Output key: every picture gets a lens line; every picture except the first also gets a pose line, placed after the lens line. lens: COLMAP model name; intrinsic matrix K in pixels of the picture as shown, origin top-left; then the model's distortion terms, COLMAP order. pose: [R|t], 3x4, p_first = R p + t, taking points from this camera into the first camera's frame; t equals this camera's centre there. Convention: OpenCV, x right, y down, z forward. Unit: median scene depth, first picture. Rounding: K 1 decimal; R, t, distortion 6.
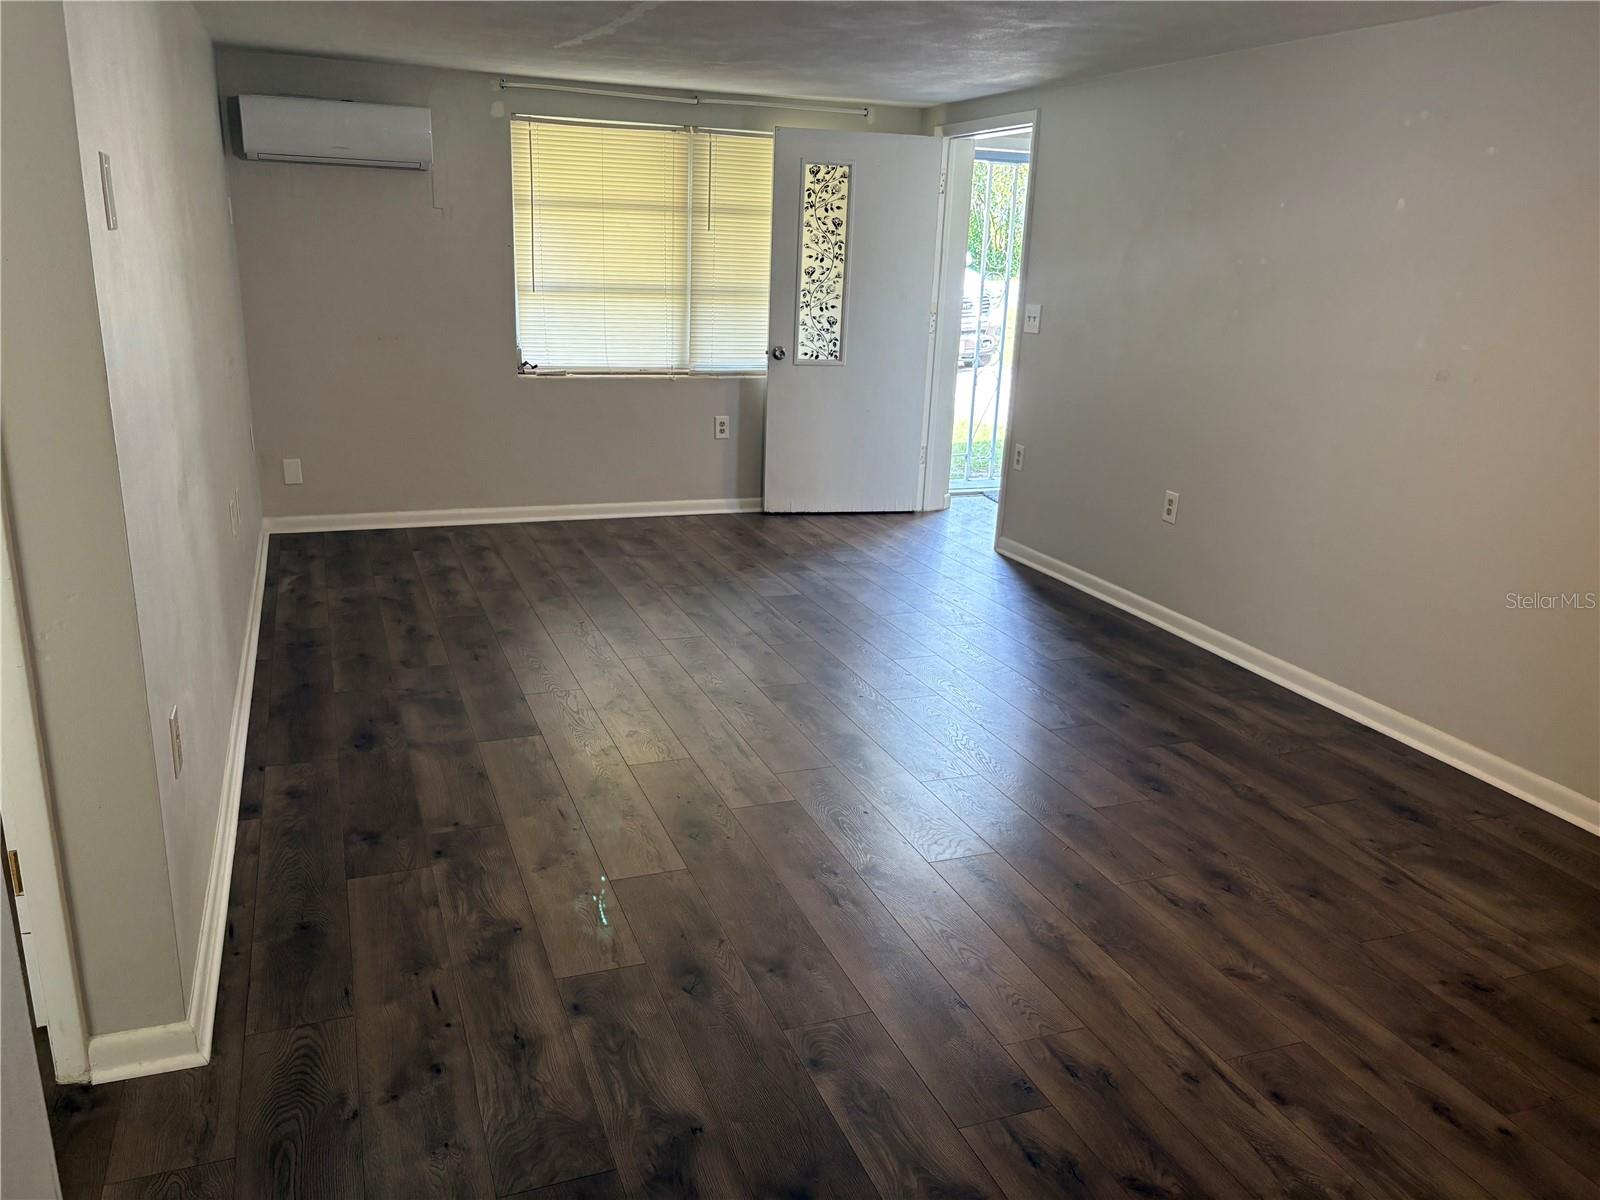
lens RADIAL K [[1215.6, 0, 793.1], [0, 1215.6, 594.4], [0, 0, 1]] dist [0.029382, -0.029479]
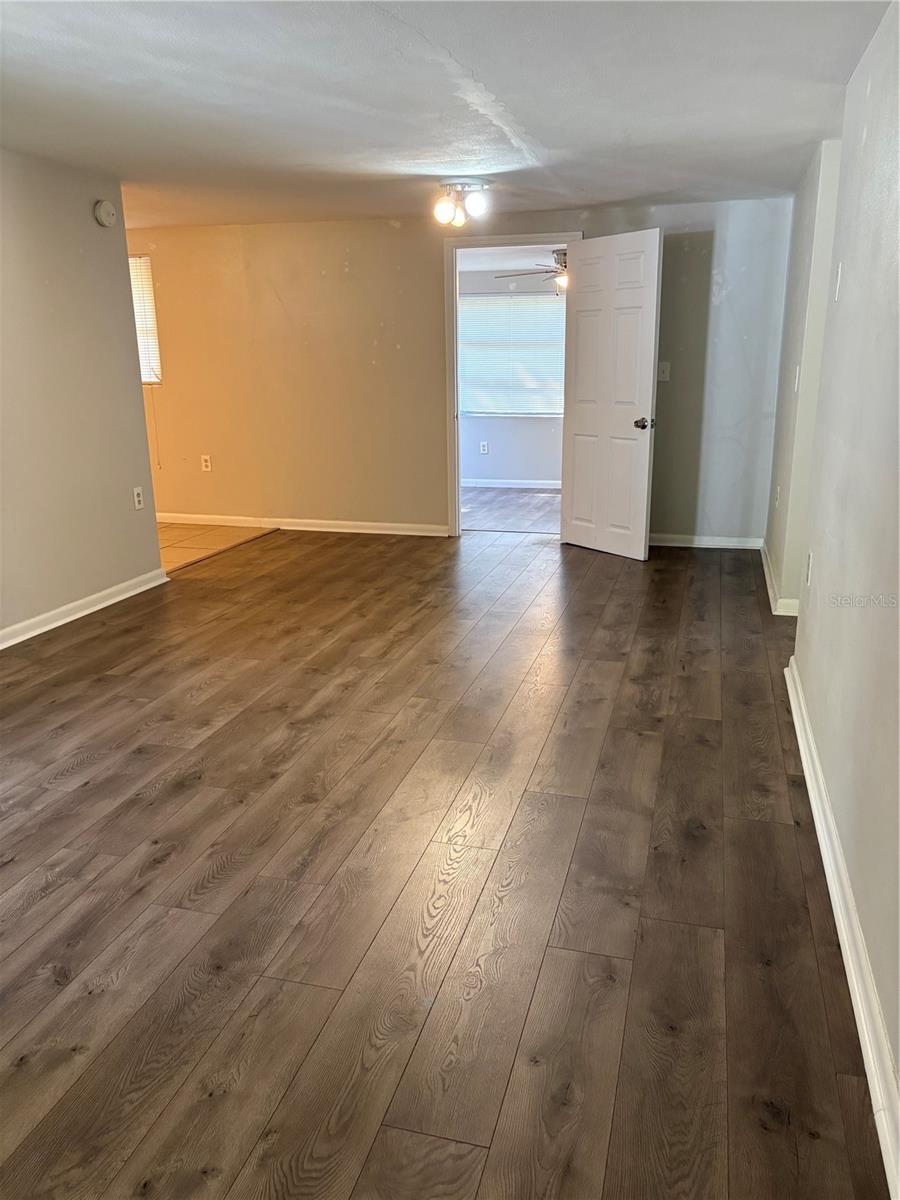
lens RADIAL K [[911.7, 0, 451.4], [0, 911.7, 597.3], [0, 0, 1]] dist [0.029382, -0.029479]
pose [[-0.801836, -0.177279, 0.570641, -0.697003], [0.151130, 0.863763, 0.480701, -0.488014], [-0.578117, 0.471685, -0.665804, 1.822568]]
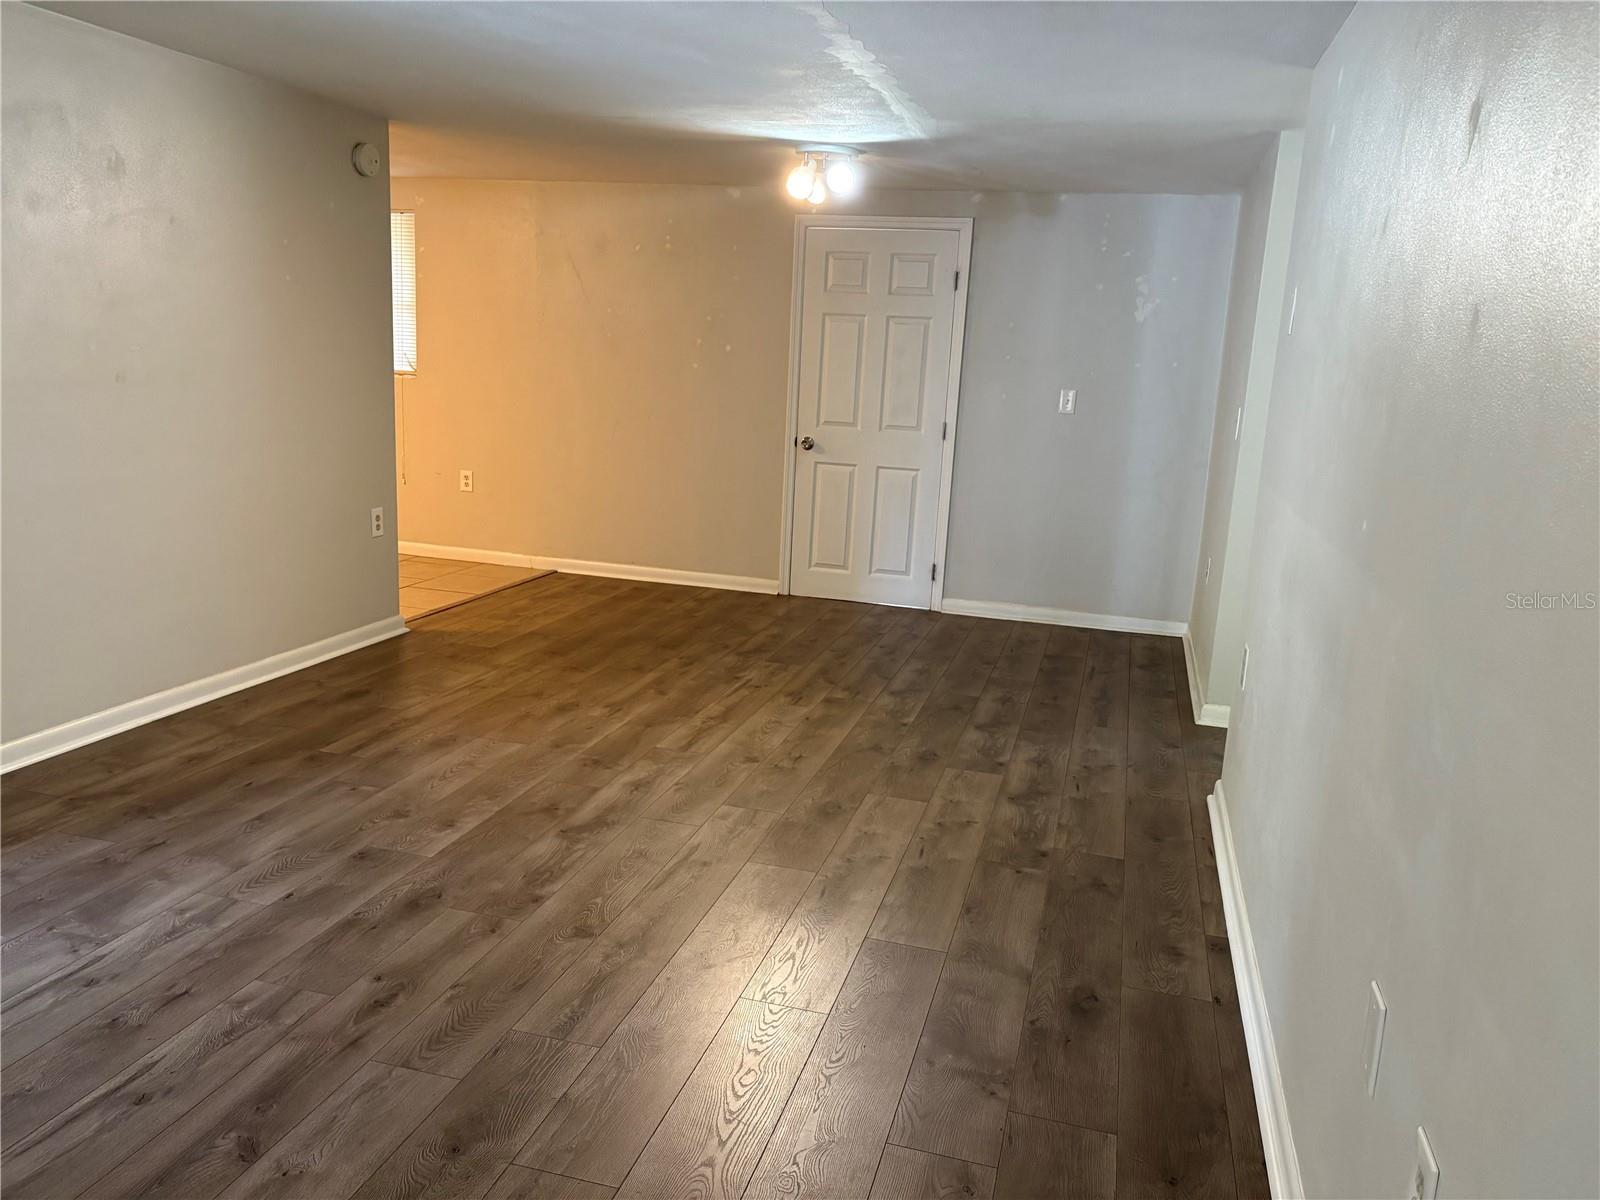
lens RADIAL K [[1215.6, 0, 797.1], [0, 1215.6, 592.2], [0, 0, 1]] dist [0.029382, -0.029479]
pose [[-0.801658, -0.187372, 0.567658, -0.706922], [0.089731, 0.901129, 0.424164, -0.508634], [-0.591010, 0.390970, -0.705585, 1.848638]]
